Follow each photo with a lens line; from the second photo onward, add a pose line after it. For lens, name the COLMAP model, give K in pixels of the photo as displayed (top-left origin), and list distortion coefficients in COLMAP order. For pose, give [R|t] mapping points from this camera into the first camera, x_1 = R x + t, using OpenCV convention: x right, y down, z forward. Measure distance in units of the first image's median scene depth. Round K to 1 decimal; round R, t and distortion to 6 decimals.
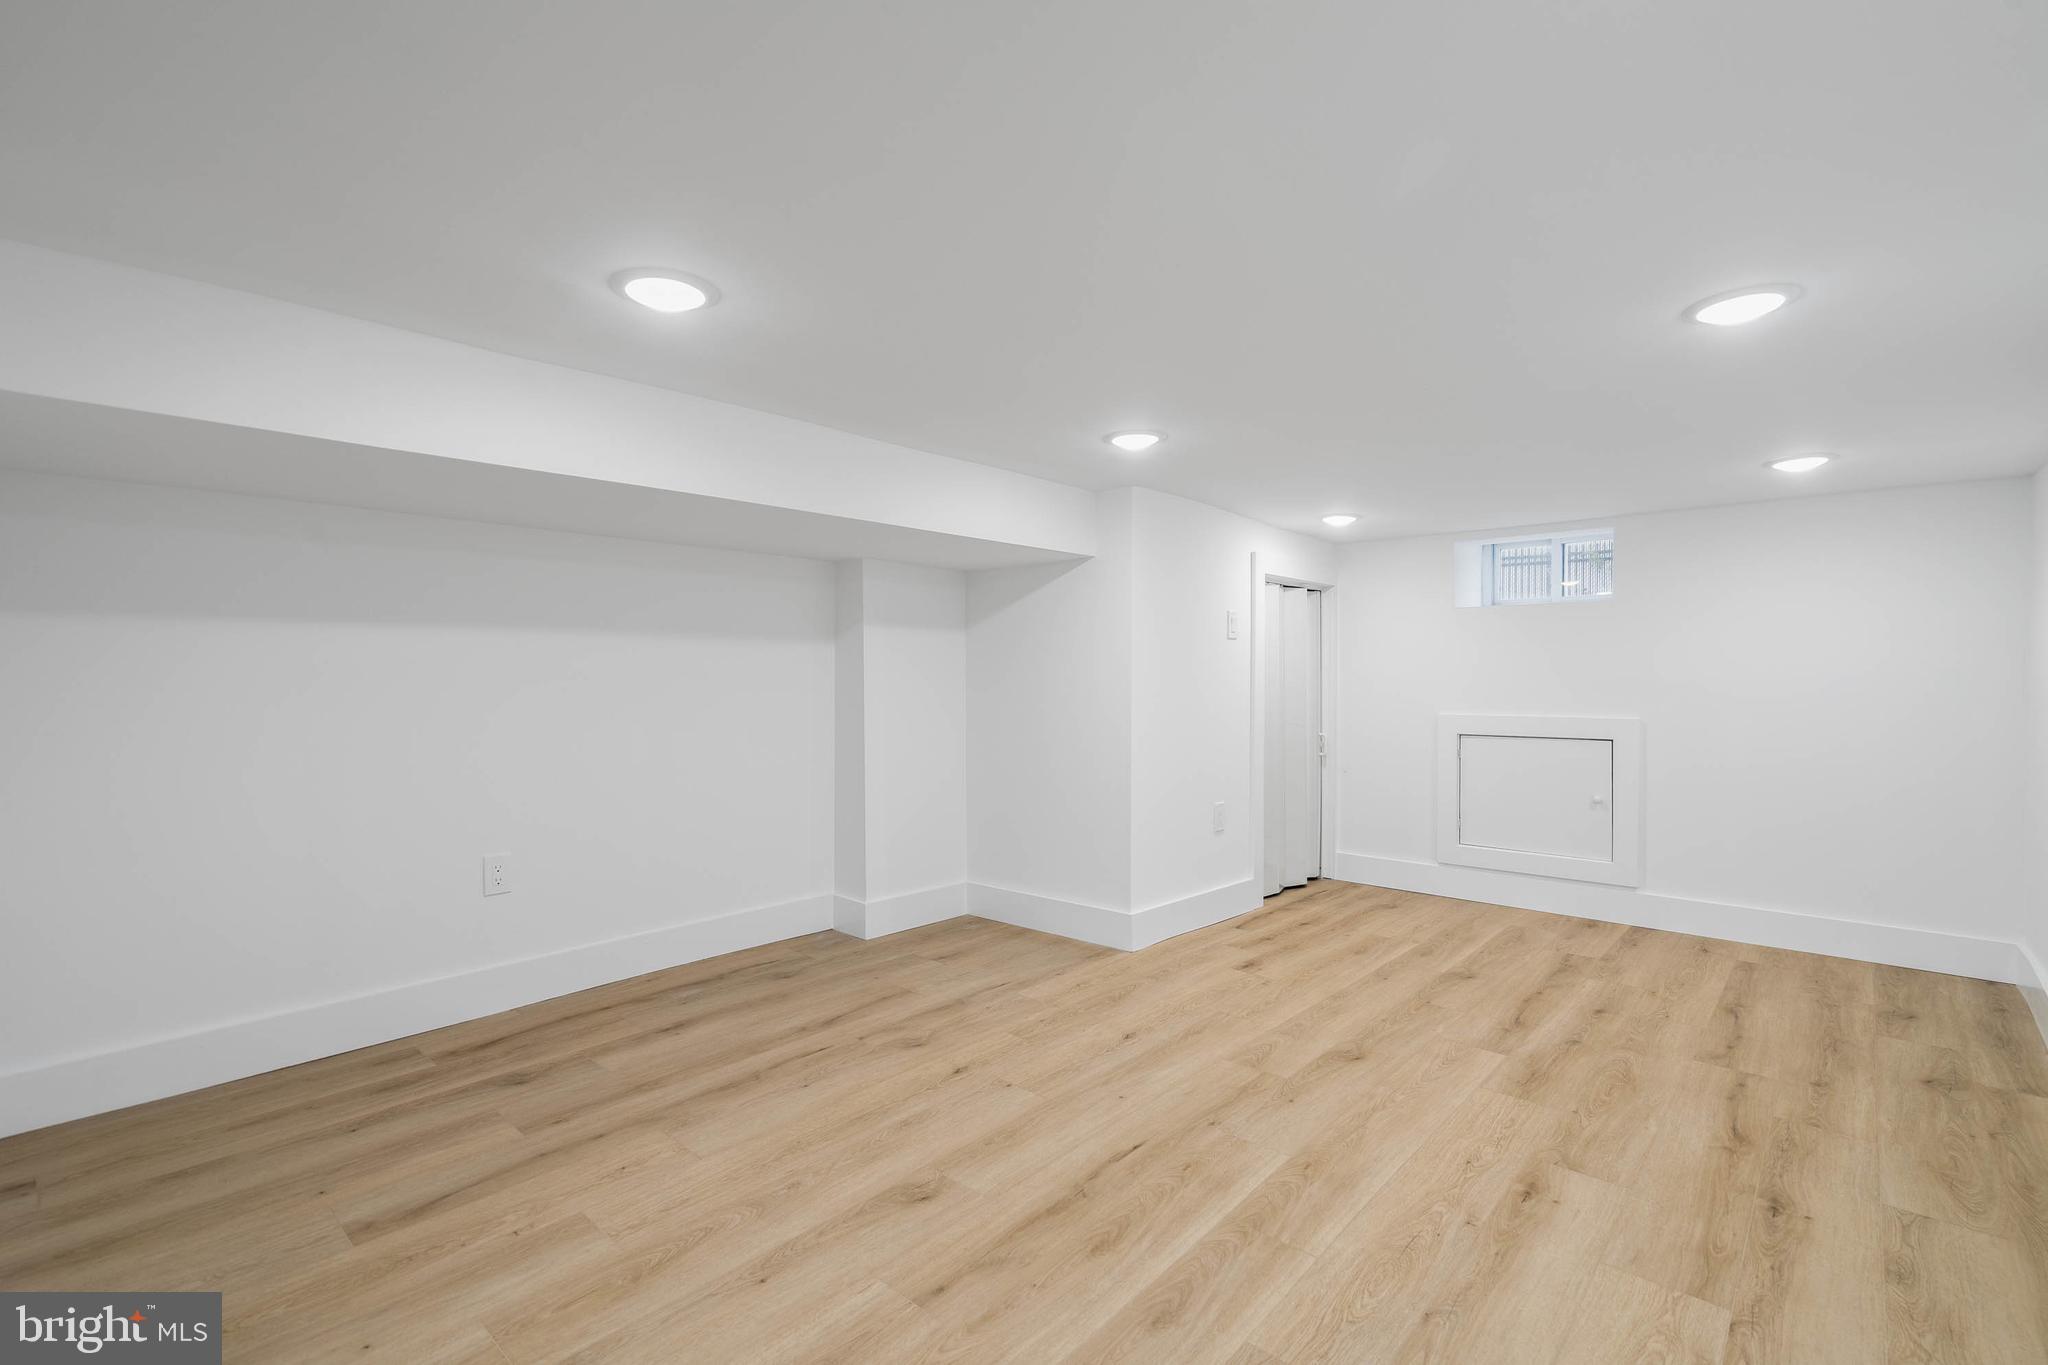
lens RADIAL K [[958.4, 0, 1014.7], [0, 958.4, 678.2], [0, 0, 1]] dist [-0.005855, 0.002471]
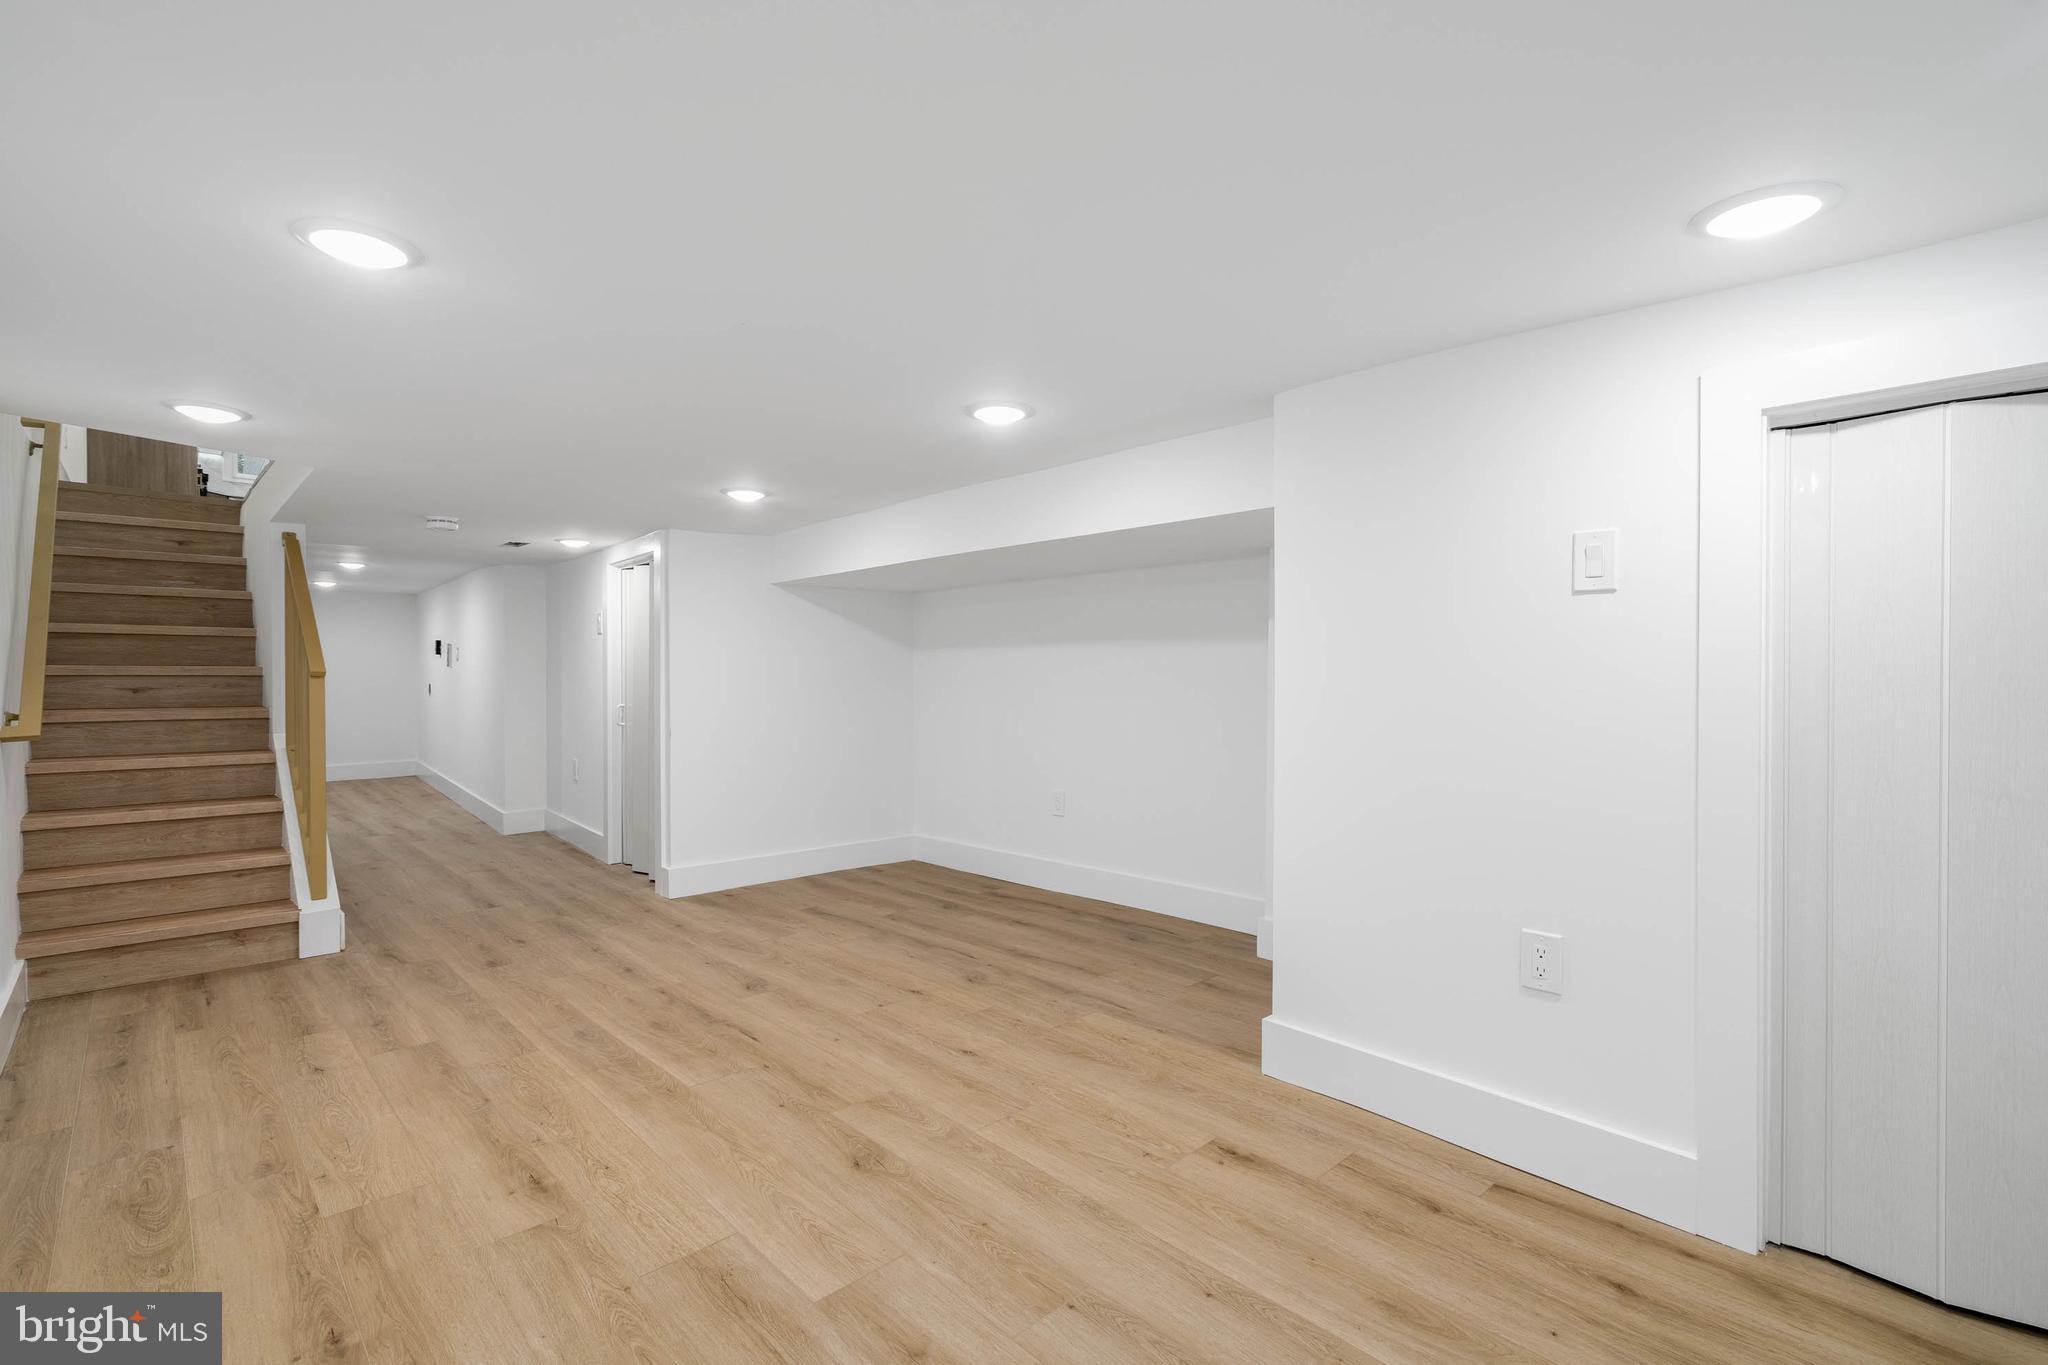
lens RADIAL K [[958.4, 0, 1015.2], [0, 958.4, 683.2], [0, 0, 1]] dist [-0.005855, 0.002471]
pose [[-0.107345, 0.007967, -0.994190, 1.227806], [0.000304, 0.999968, 0.007980, -0.002587], [0.994222, 0.000554, -0.107344, 1.329230]]
